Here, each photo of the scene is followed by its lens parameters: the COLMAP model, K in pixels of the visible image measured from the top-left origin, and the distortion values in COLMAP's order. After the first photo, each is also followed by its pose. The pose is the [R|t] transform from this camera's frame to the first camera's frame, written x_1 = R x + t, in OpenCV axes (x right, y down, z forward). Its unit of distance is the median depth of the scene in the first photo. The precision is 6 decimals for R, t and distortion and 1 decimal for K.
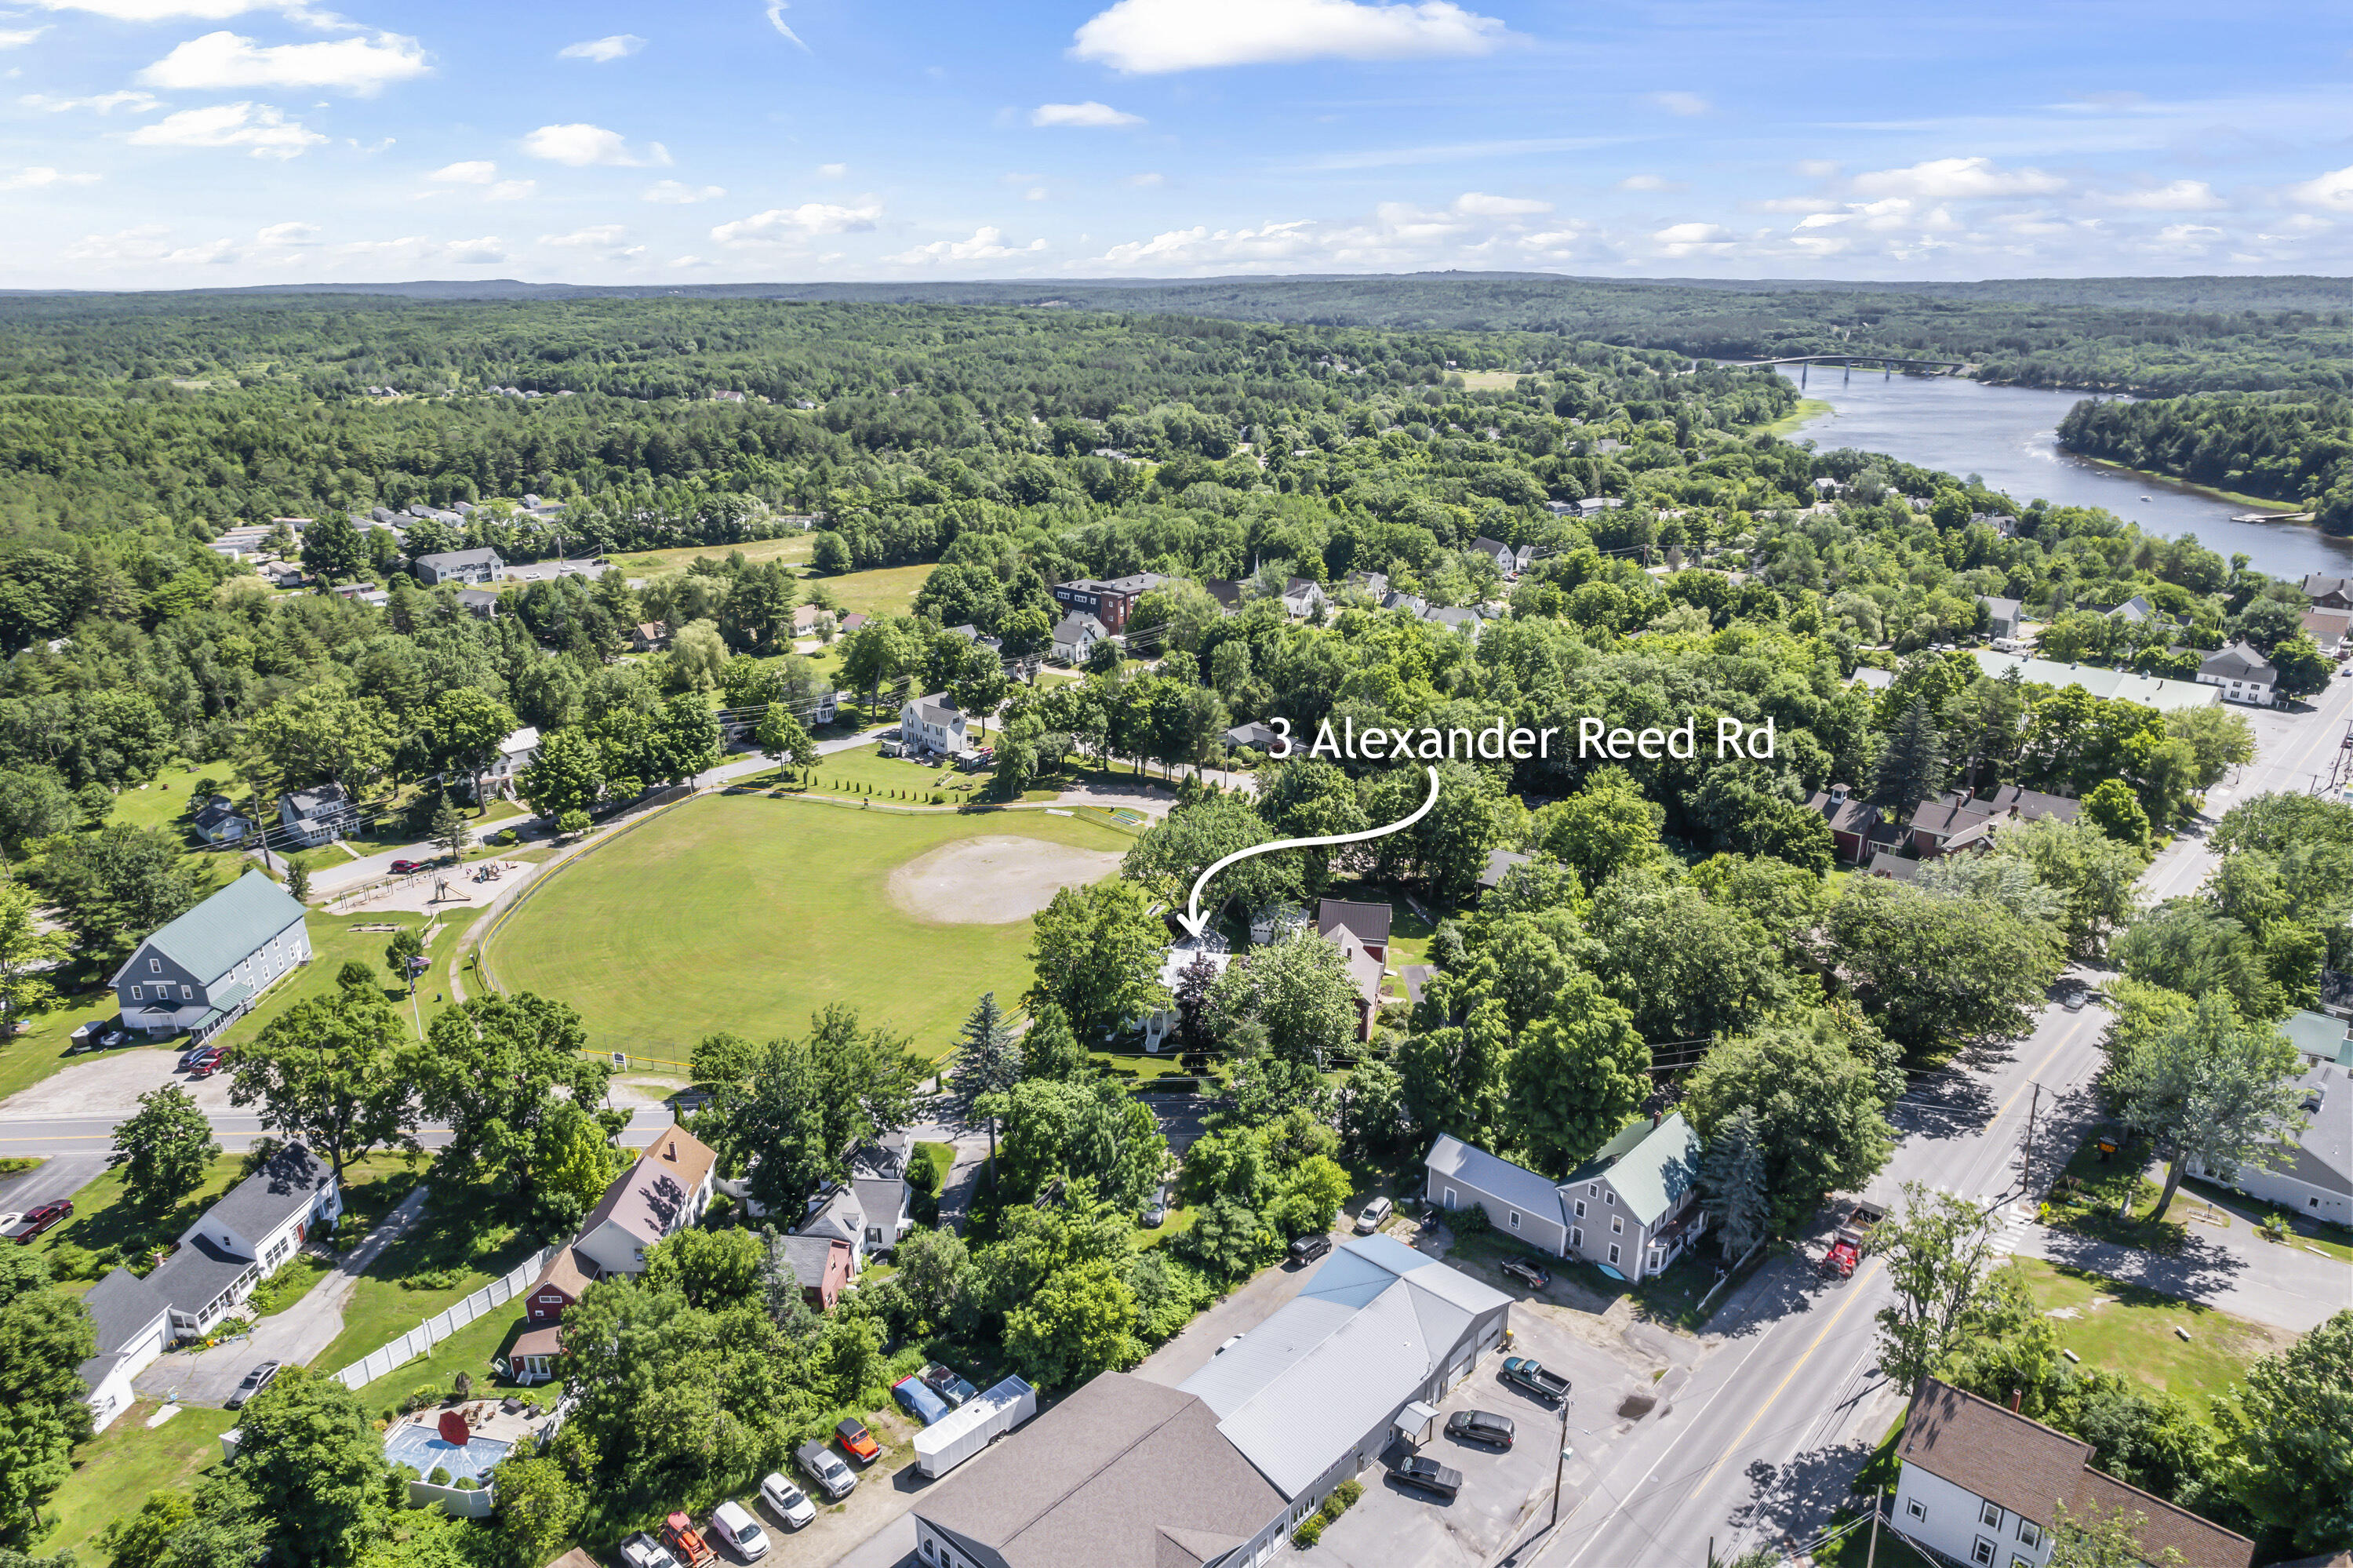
lens RADIAL K [[1479.1, 0, 1210.7], [0, 1479.1, 778.3], [0, 0, 1]] dist [0.052350, -0.092979]
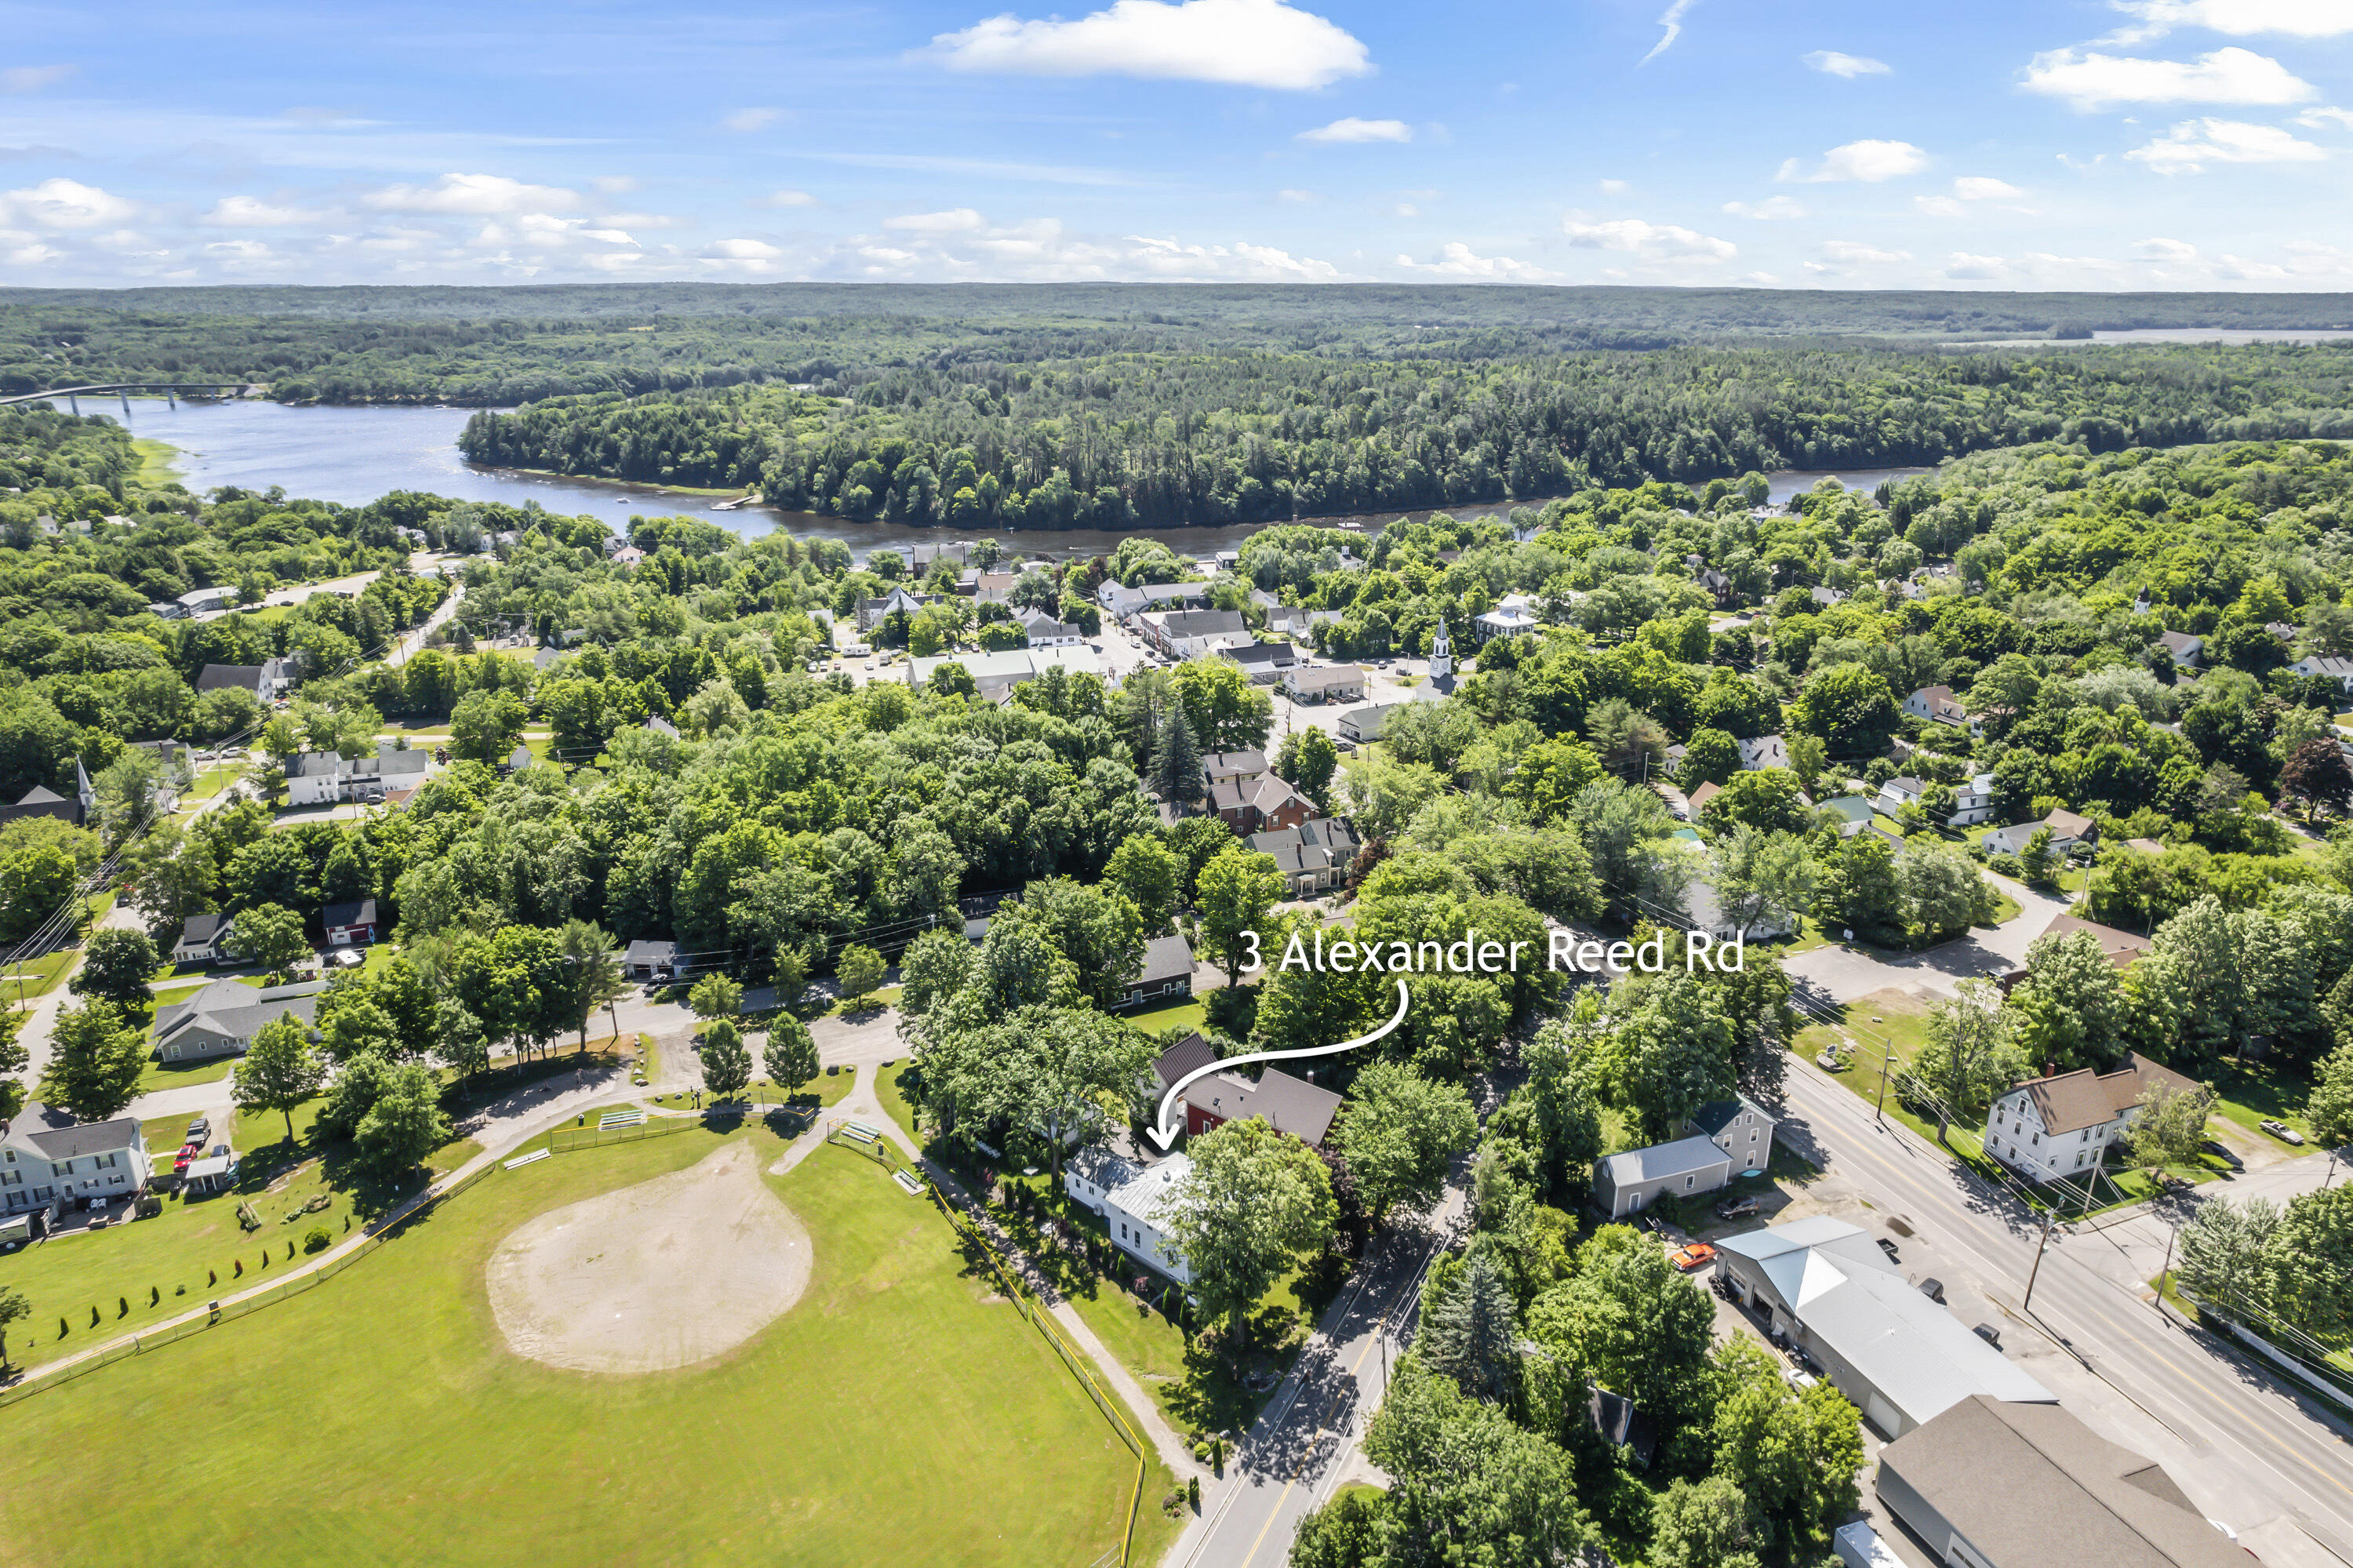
lens RADIAL K [[1479.1, 0, 1210.7], [0, 1479.1, 778.3], [0, 0, 1]] dist [0.052350, -0.092979]
pose [[0.468296, -0.267660, 0.842055, -0.103437], [0.272757, 0.950260, 0.150365, -0.033366], [-0.840418, 0.159261, 0.518009, 0.088461]]
